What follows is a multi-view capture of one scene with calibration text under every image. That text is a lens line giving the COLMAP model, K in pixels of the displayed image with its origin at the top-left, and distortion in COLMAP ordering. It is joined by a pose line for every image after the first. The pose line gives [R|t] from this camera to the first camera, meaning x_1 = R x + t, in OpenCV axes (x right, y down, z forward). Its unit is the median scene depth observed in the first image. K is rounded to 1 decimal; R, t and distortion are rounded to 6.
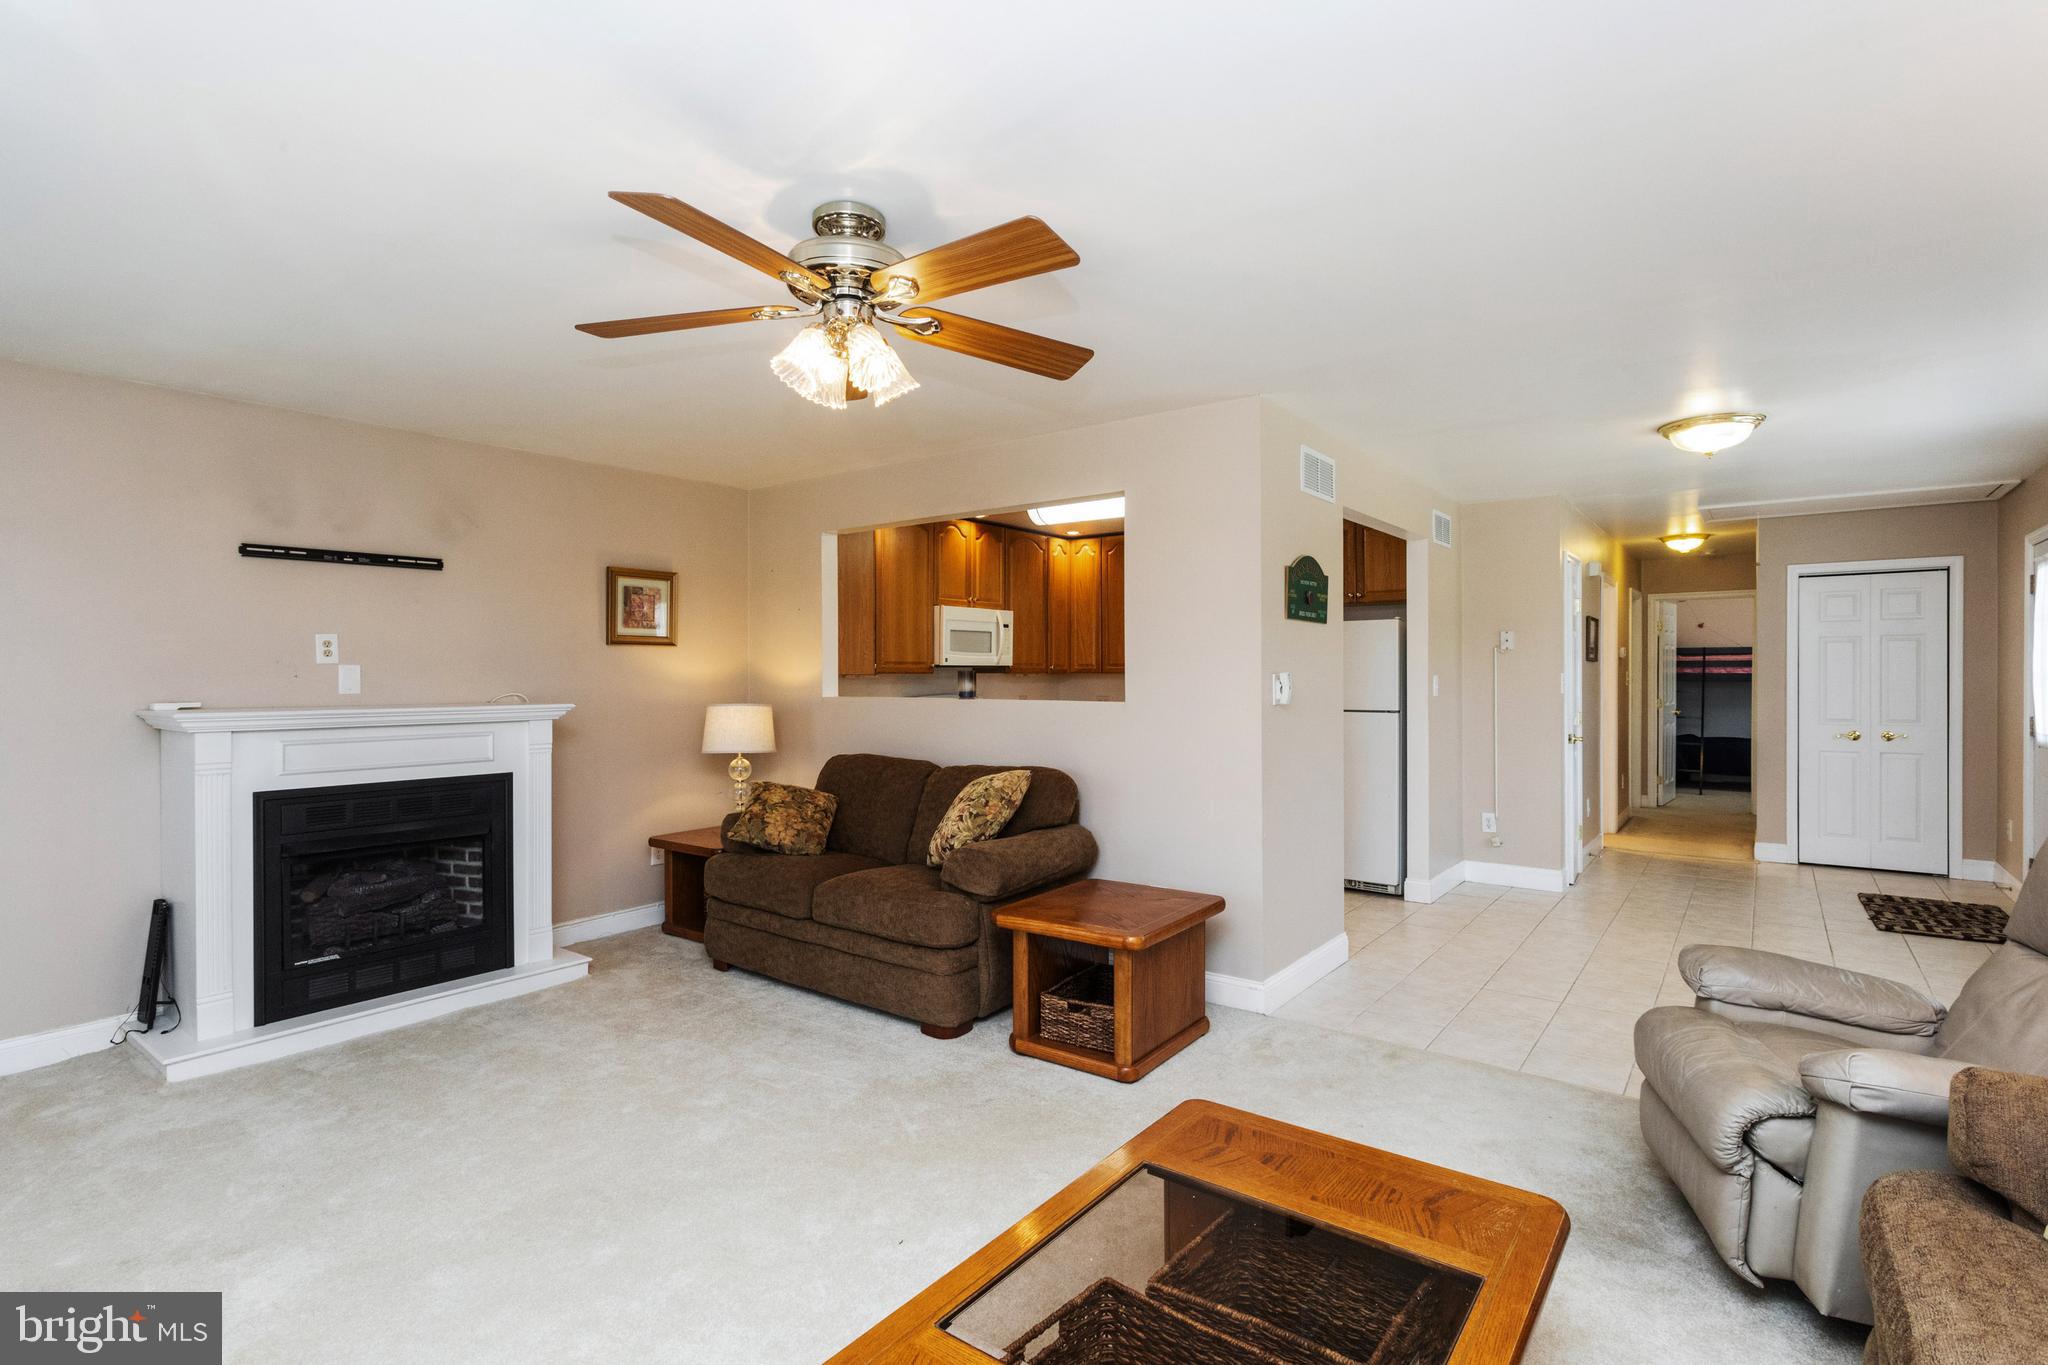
lens RADIAL K [[967.6, 0, 1018.7], [0, 967.6, 679.7], [0, 0, 1]] dist [-0.001958, 0.001826]
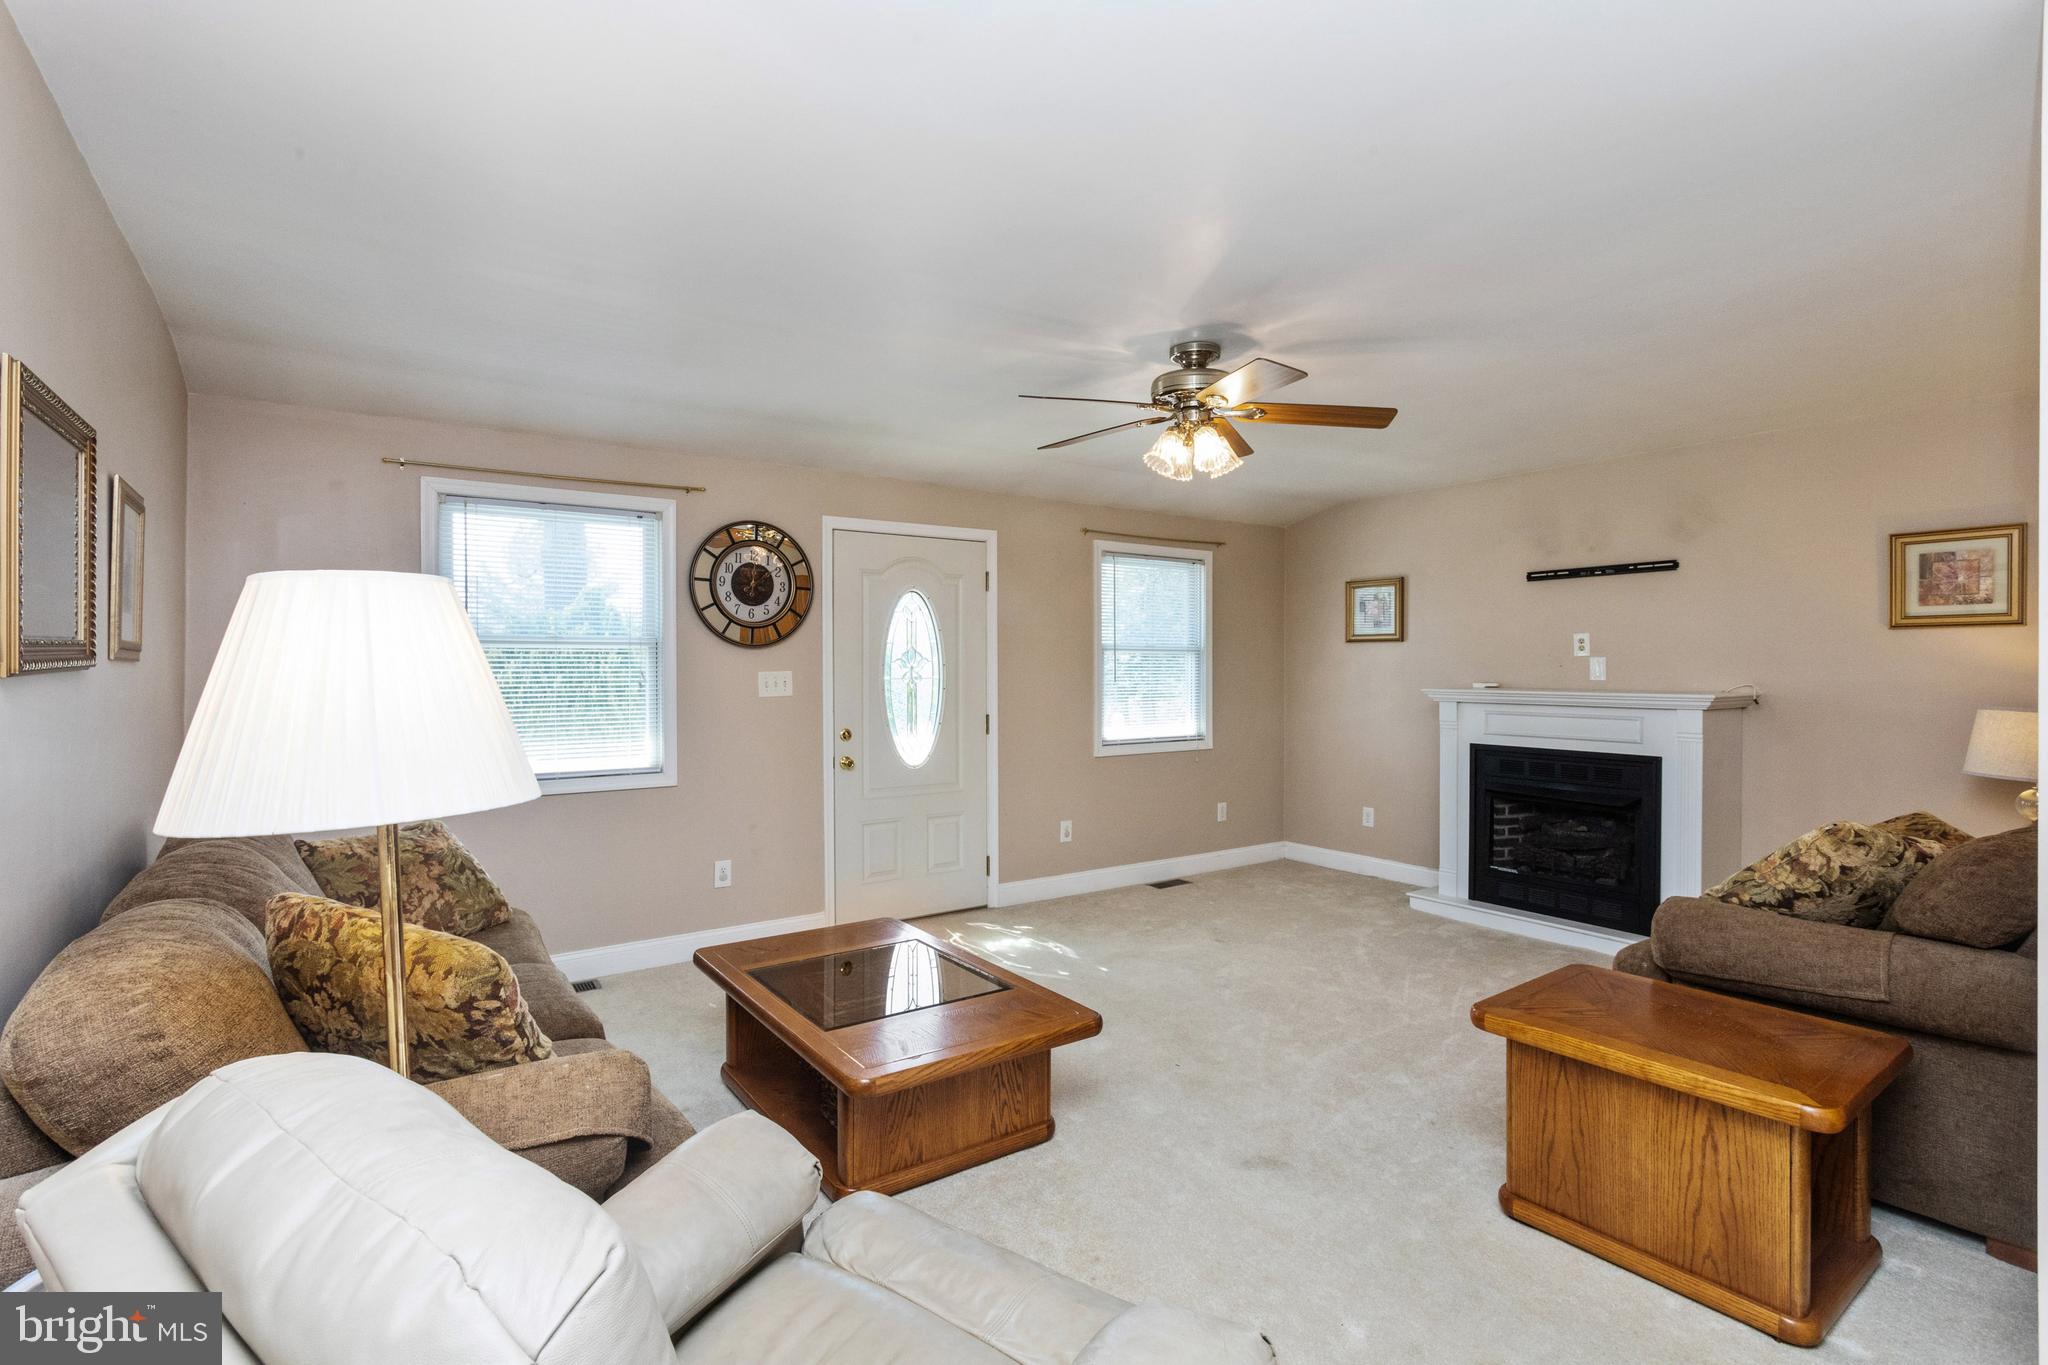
lens RADIAL K [[967.6, 0, 1005.7], [0, 967.6, 683.8], [0, 0, 1]] dist [-0.001958, 0.001826]
pose [[-0.312629, 0.018460, -0.949696, 0.584250], [-0.005740, 0.999756, 0.021323, -0.002639], [0.949858, 0.012117, -0.312447, 0.533929]]
